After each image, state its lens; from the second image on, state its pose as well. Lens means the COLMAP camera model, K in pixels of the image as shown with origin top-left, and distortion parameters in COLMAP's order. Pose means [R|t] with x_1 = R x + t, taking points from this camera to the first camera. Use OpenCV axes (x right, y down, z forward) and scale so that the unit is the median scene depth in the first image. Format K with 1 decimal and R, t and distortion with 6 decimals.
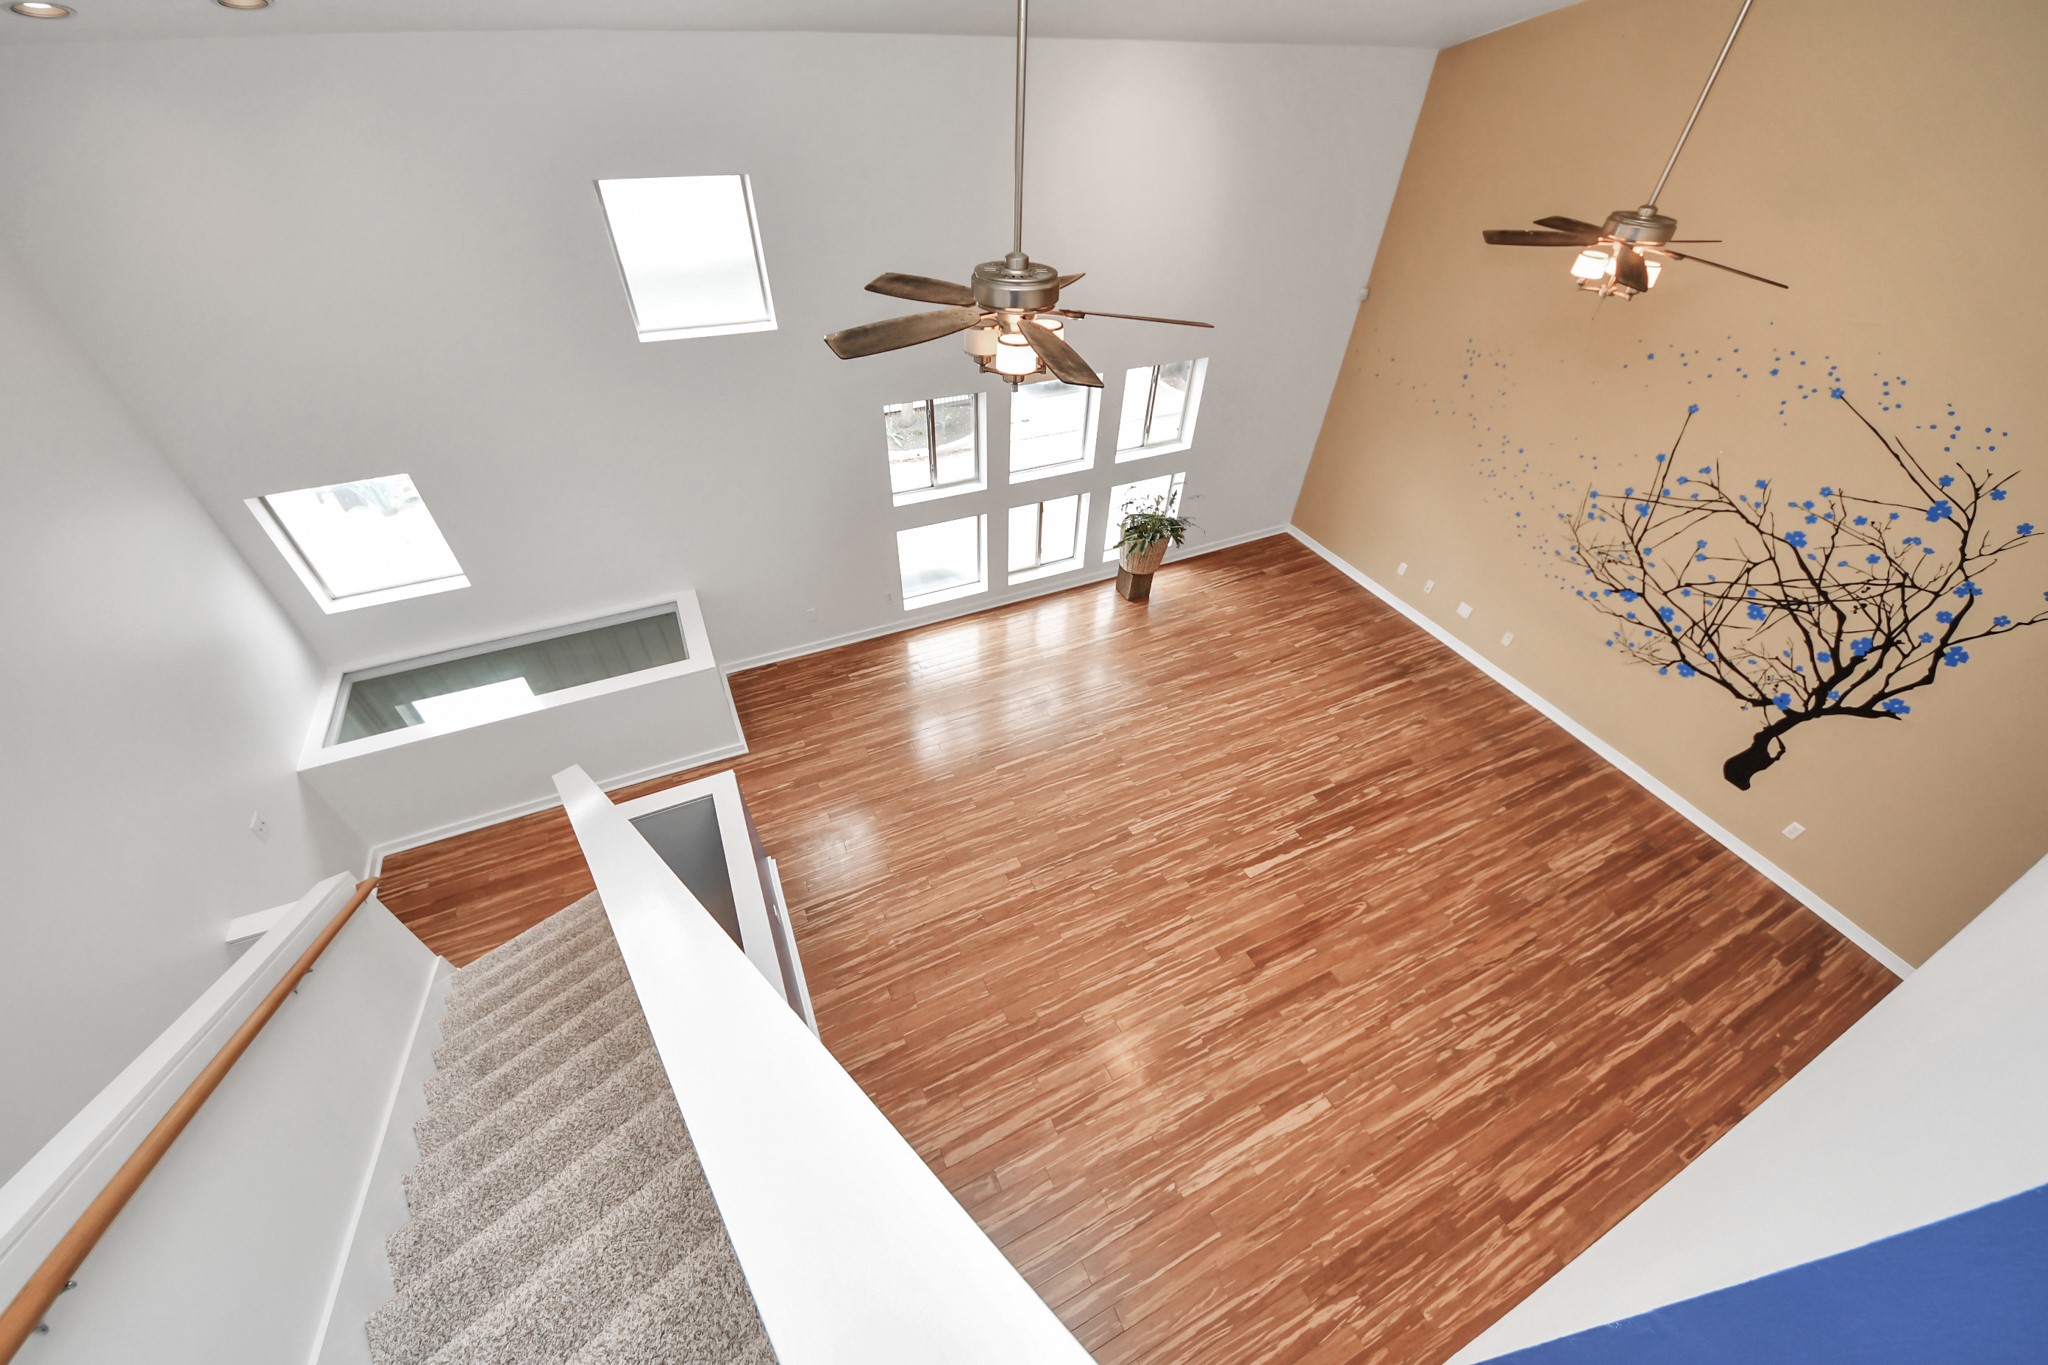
lens RADIAL K [[737.7, 0, 1003.0], [0, 737.7, 678.6], [0, 0, 1]] dist [0.021879, -0.018327]
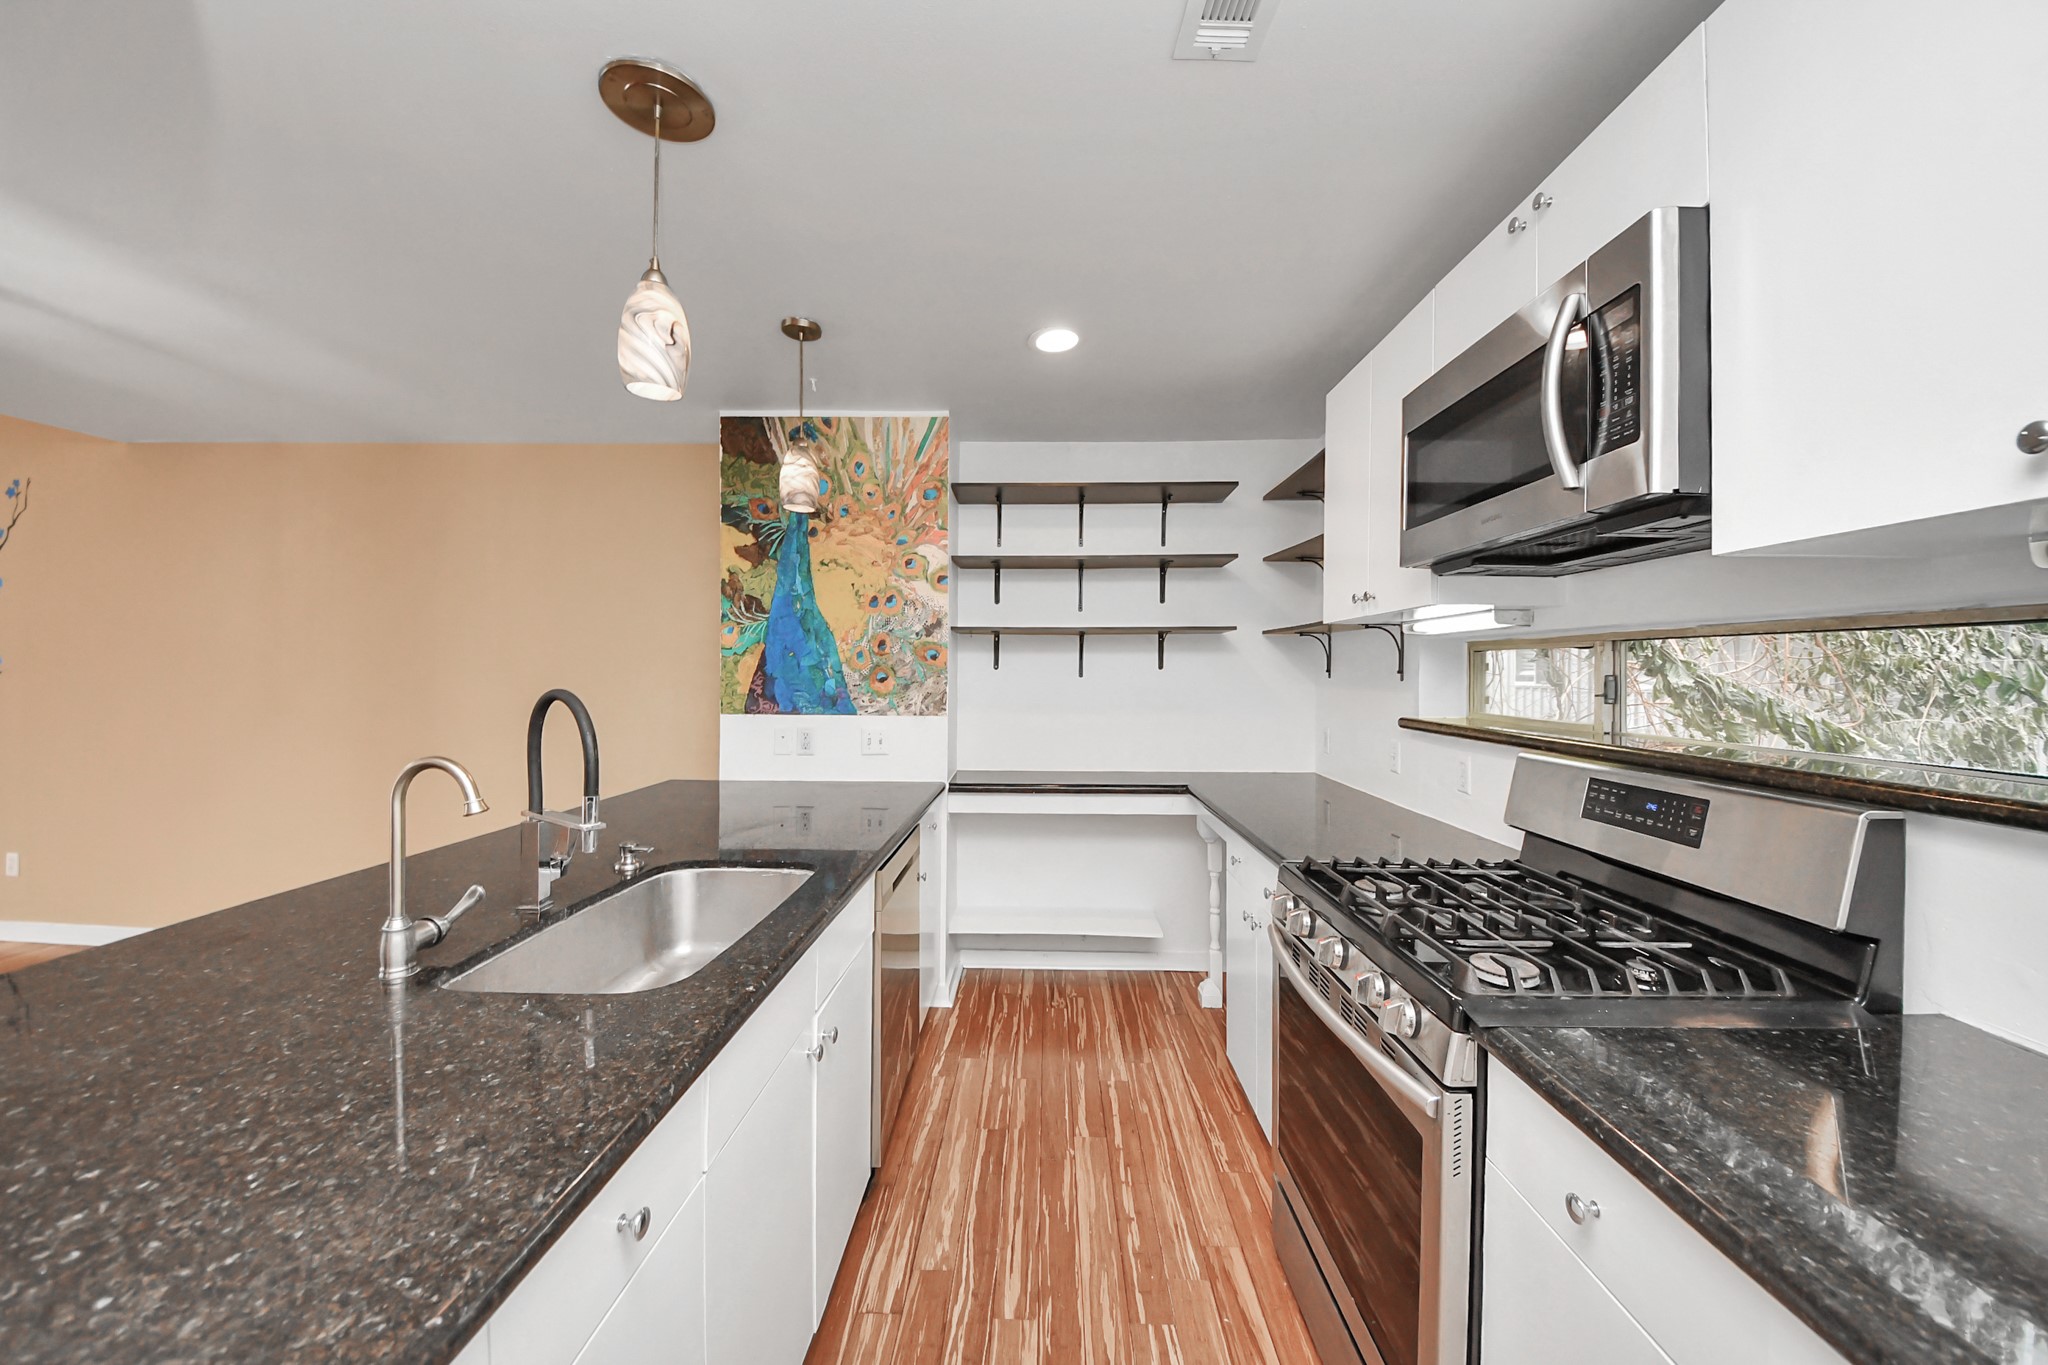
lens RADIAL K [[740.6, 0, 1025.2], [0, 740.6, 675.1], [0, 0, 1]] dist [0.046818, -0.025293]
pose [[0.451317, -0.014734, 0.892242, 0.900364], [0.599205, 0.745924, -0.290775, 0.959181], [-0.661260, 0.665868, 0.345477, -0.109467]]
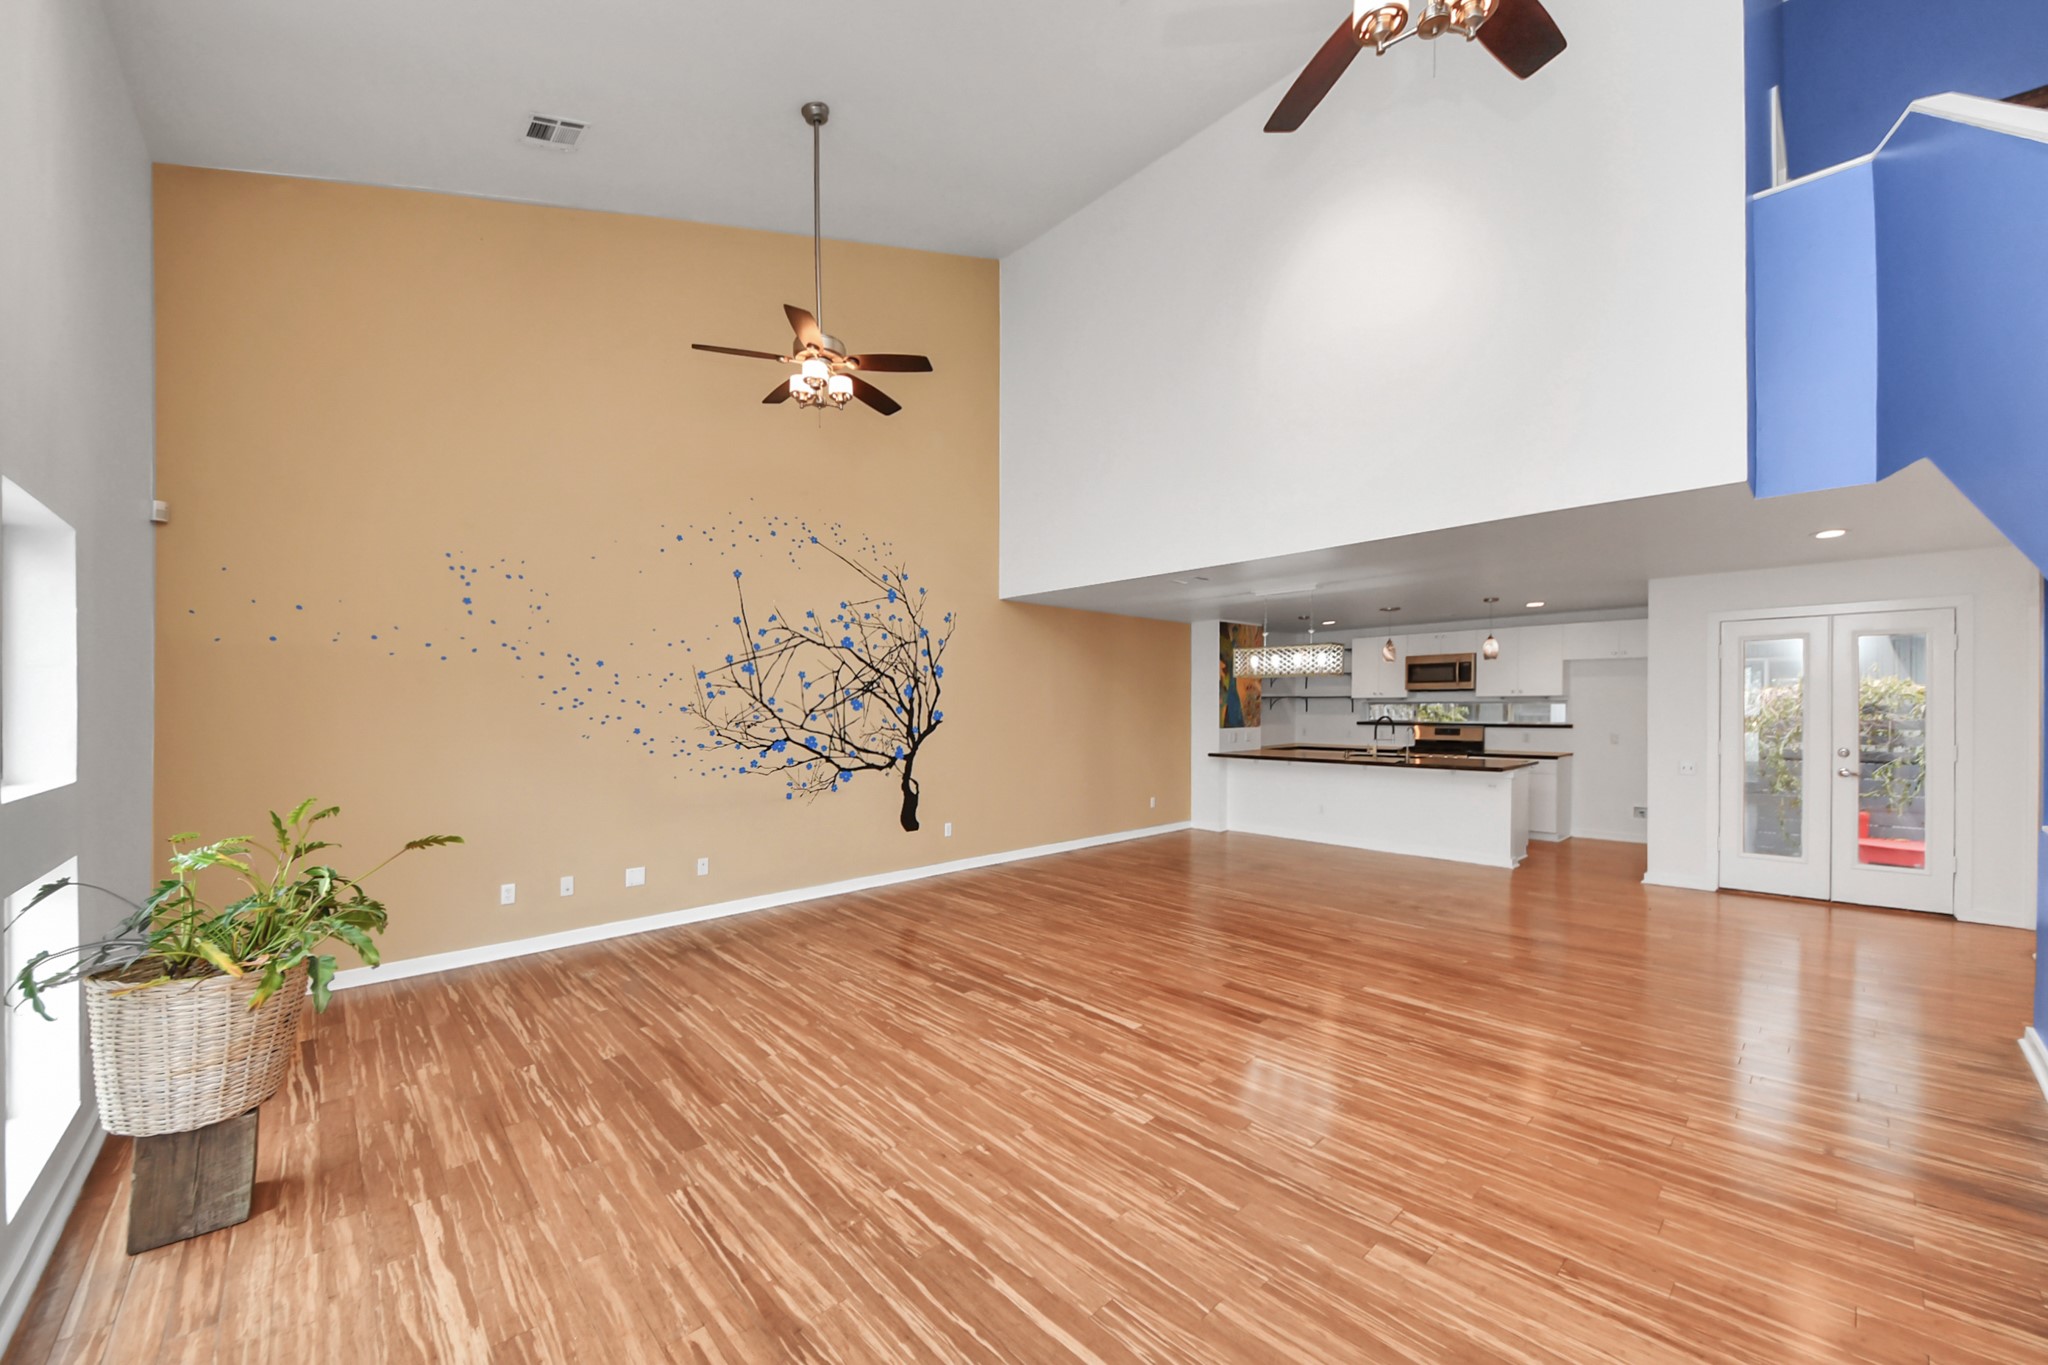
lens RADIAL K [[764.1, 0, 1027.1], [0, 764.1, 712.5], [0, 0, 1]] dist [0.007410, -0.000250]
pose [[-0.315670, -0.027256, 0.948477, -0.334944], [0.636430, 0.735319, 0.232946, -0.201567], [-0.703782, 0.677173, -0.214772, 1.098251]]
